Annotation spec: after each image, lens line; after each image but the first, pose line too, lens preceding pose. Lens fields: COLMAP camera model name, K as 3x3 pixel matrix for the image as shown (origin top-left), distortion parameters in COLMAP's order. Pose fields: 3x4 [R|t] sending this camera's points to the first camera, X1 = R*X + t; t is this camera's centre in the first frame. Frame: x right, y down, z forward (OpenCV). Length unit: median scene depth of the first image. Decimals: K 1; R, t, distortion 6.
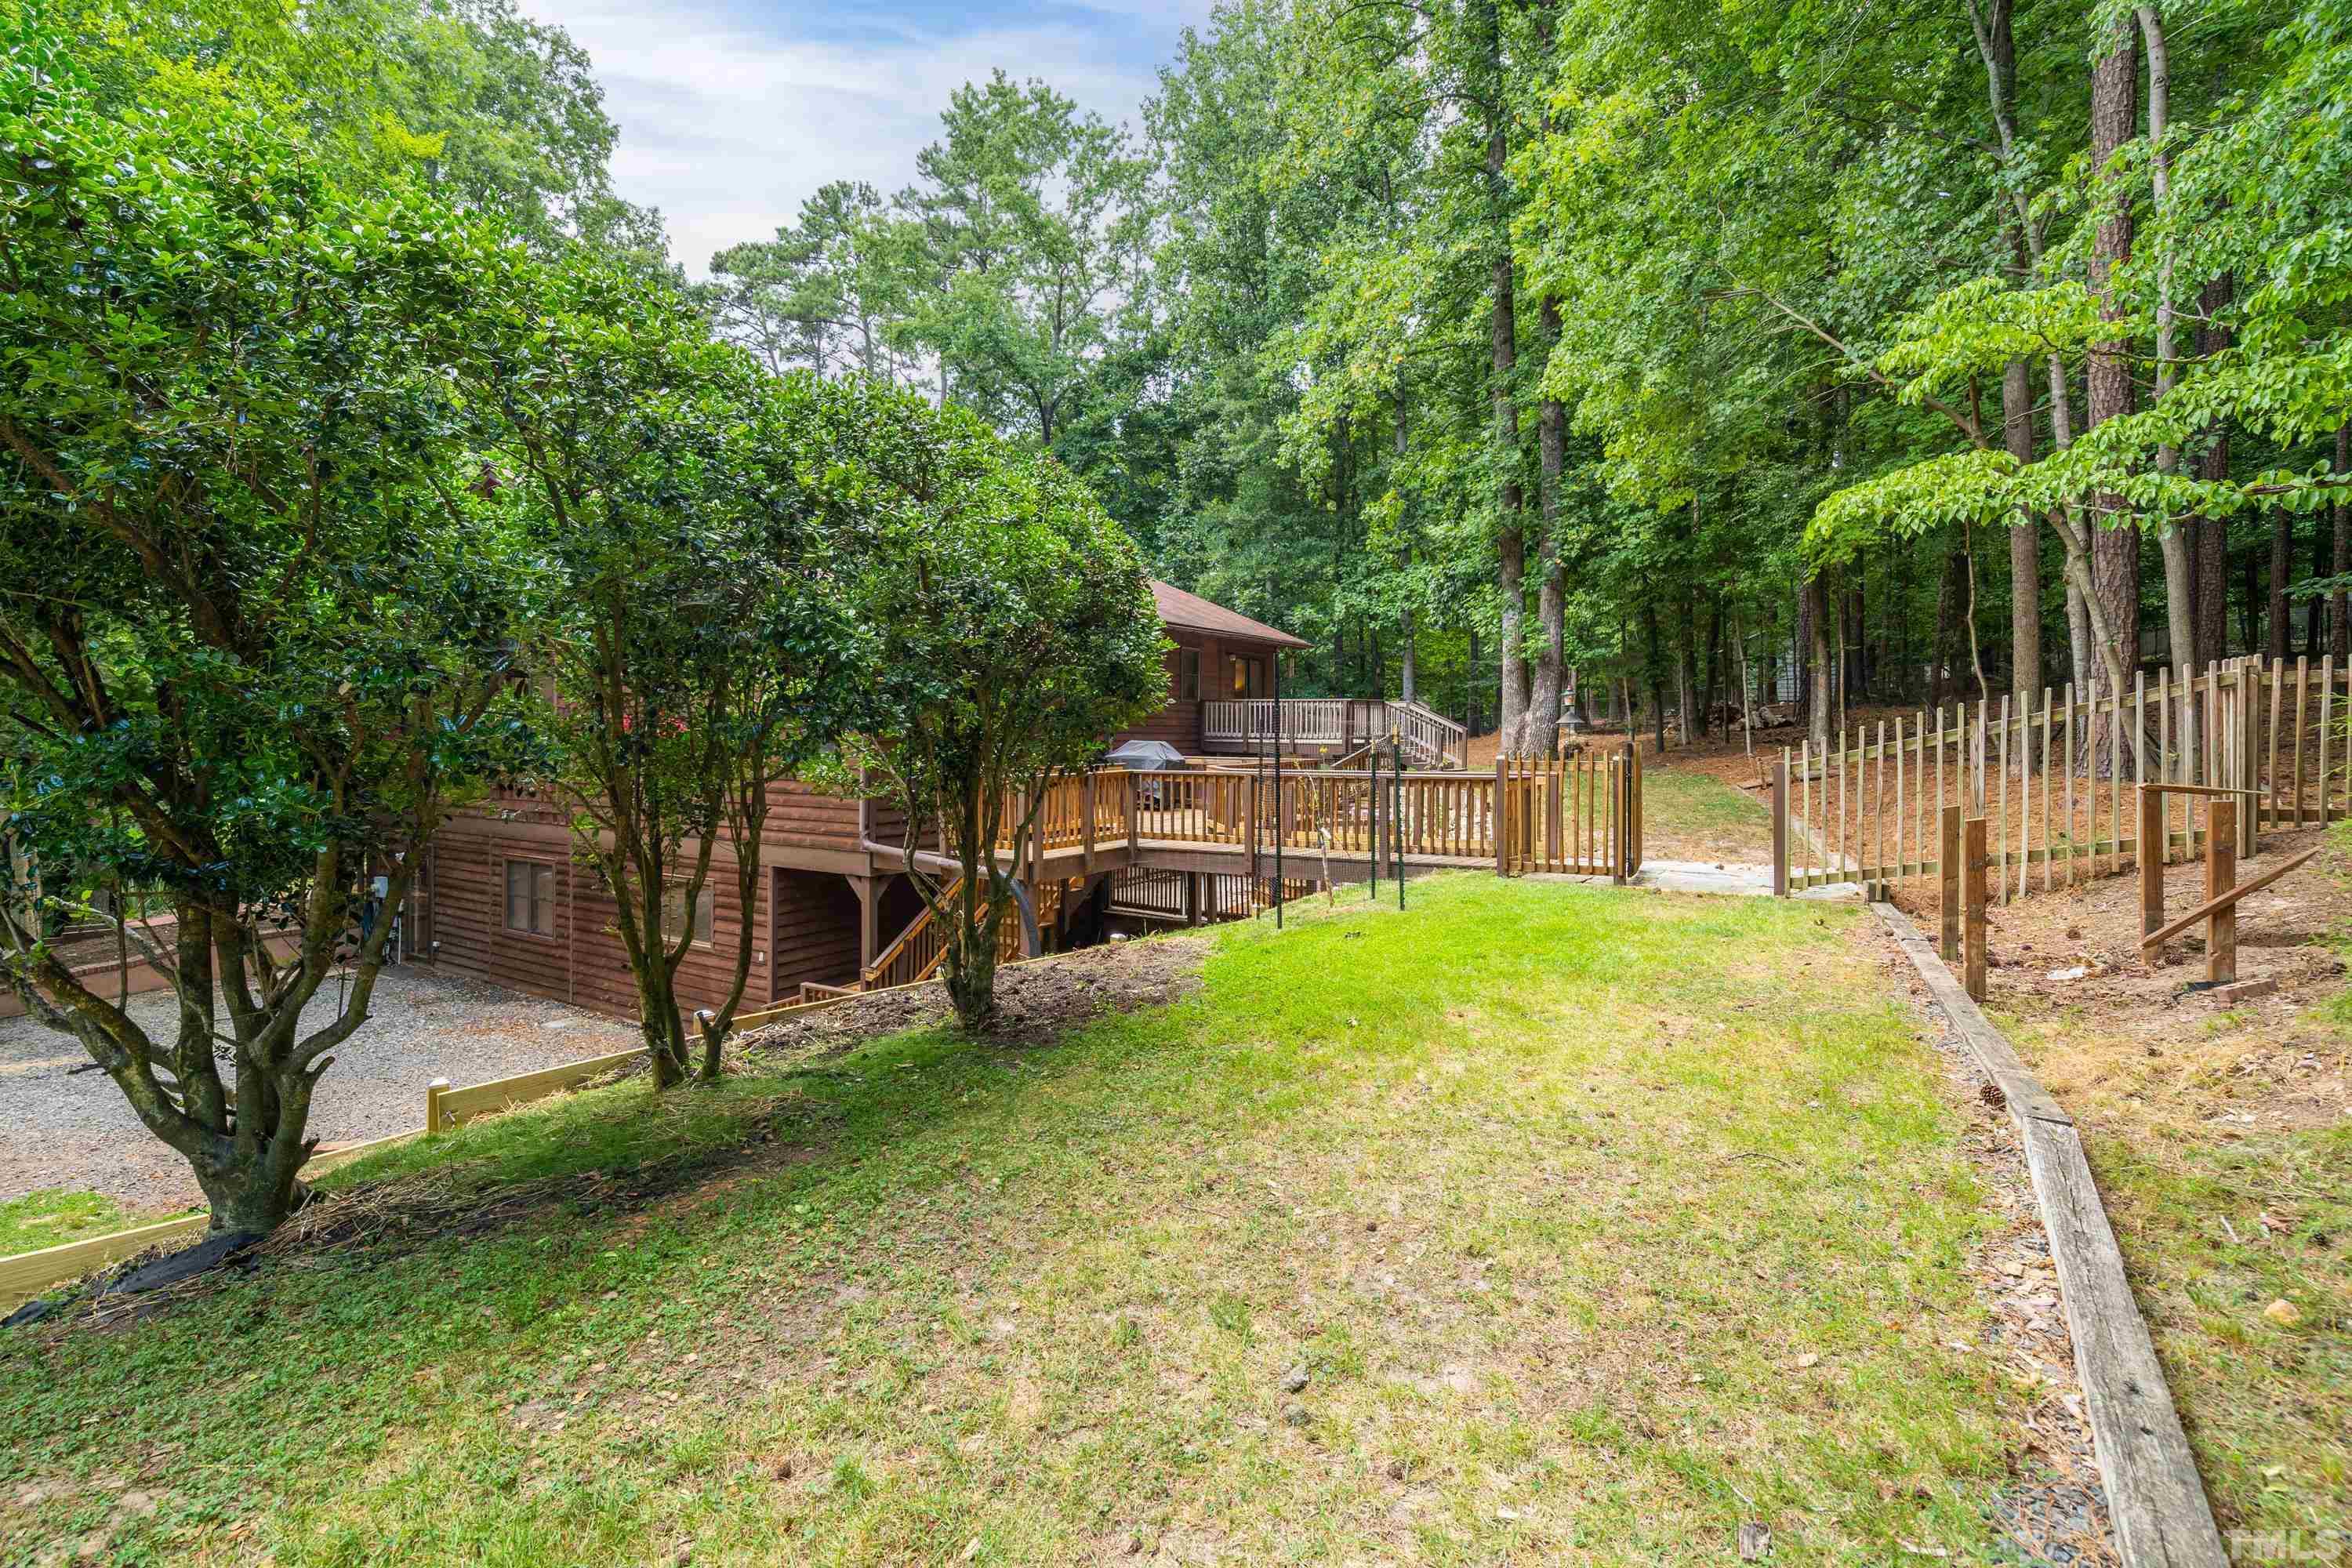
lens RADIAL K [[1101.8, 0, 1177.0], [0, 1101.8, 765.6], [0, 0, 1]] dist [-0.001939, -0.000093]
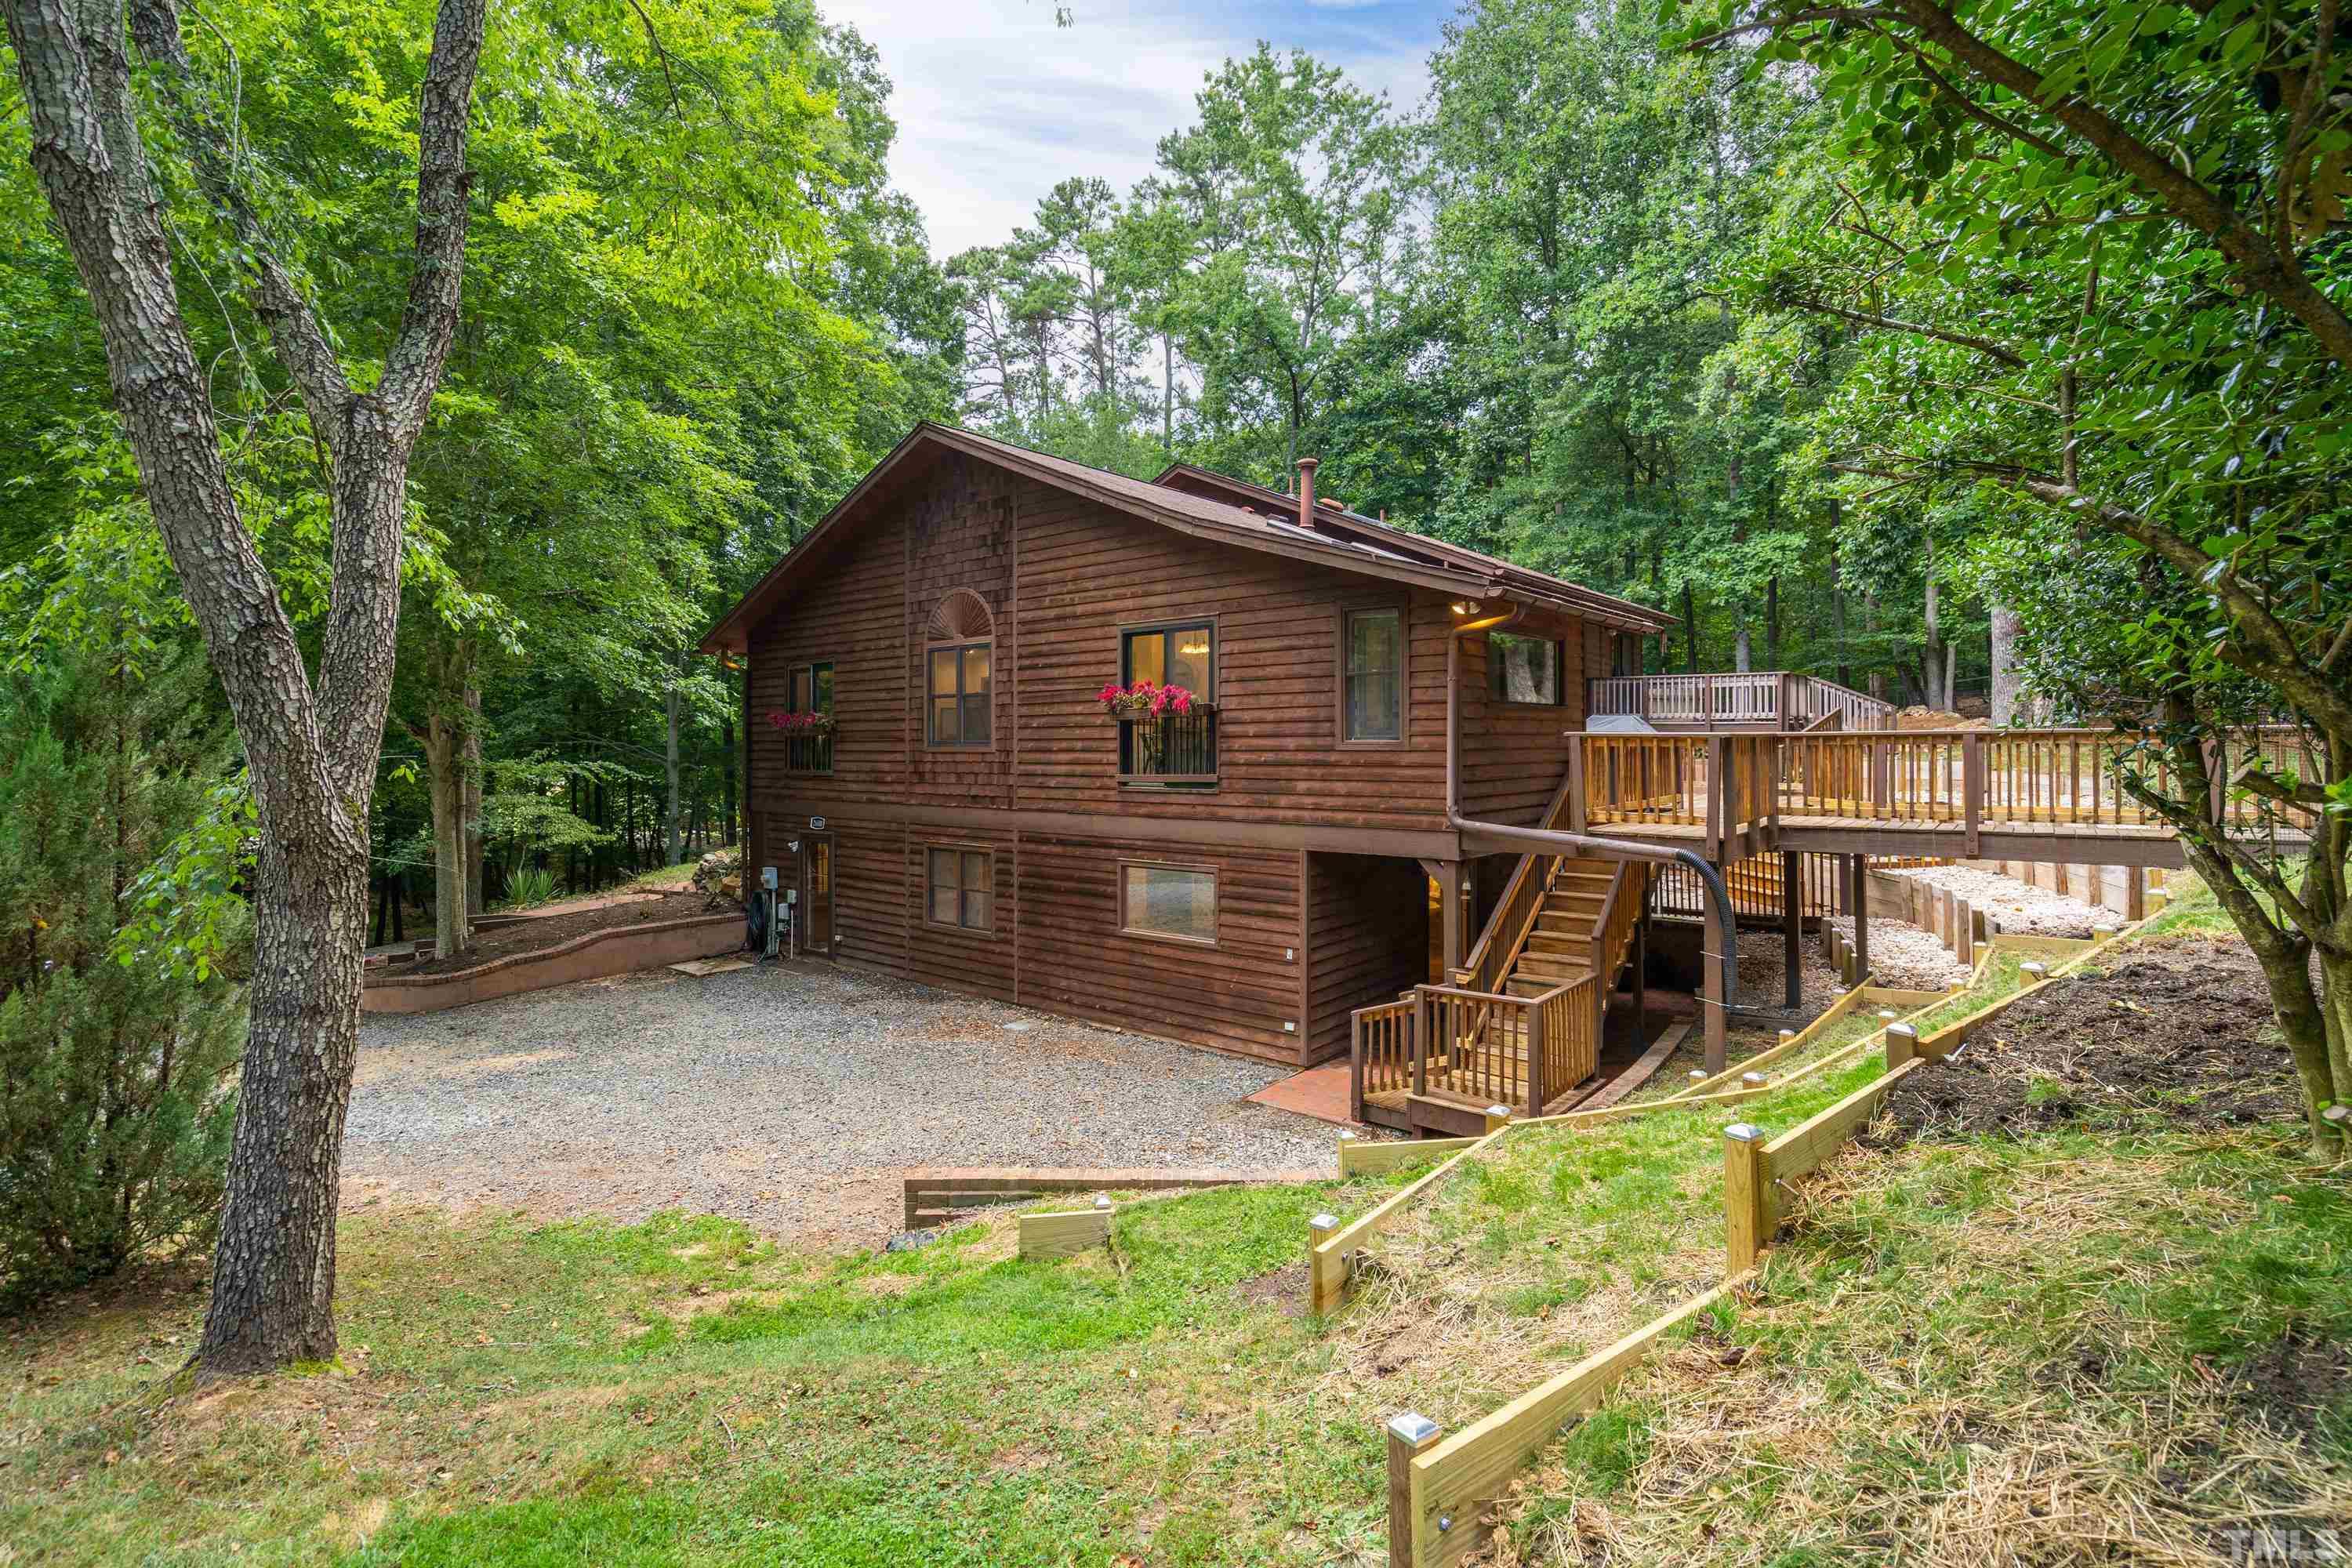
lens RADIAL K [[1080.0, 0, 1151.0], [0, 1080.0, 763.2], [0, 0, 1]] dist [-0.002972, 0.001069]
pose [[0.993640, -0.006180, -0.112438, -0.149945], [0.004668, 0.999895, -0.013709, 0.013022], [0.112511, 0.013097, 0.993564, 0.053364]]
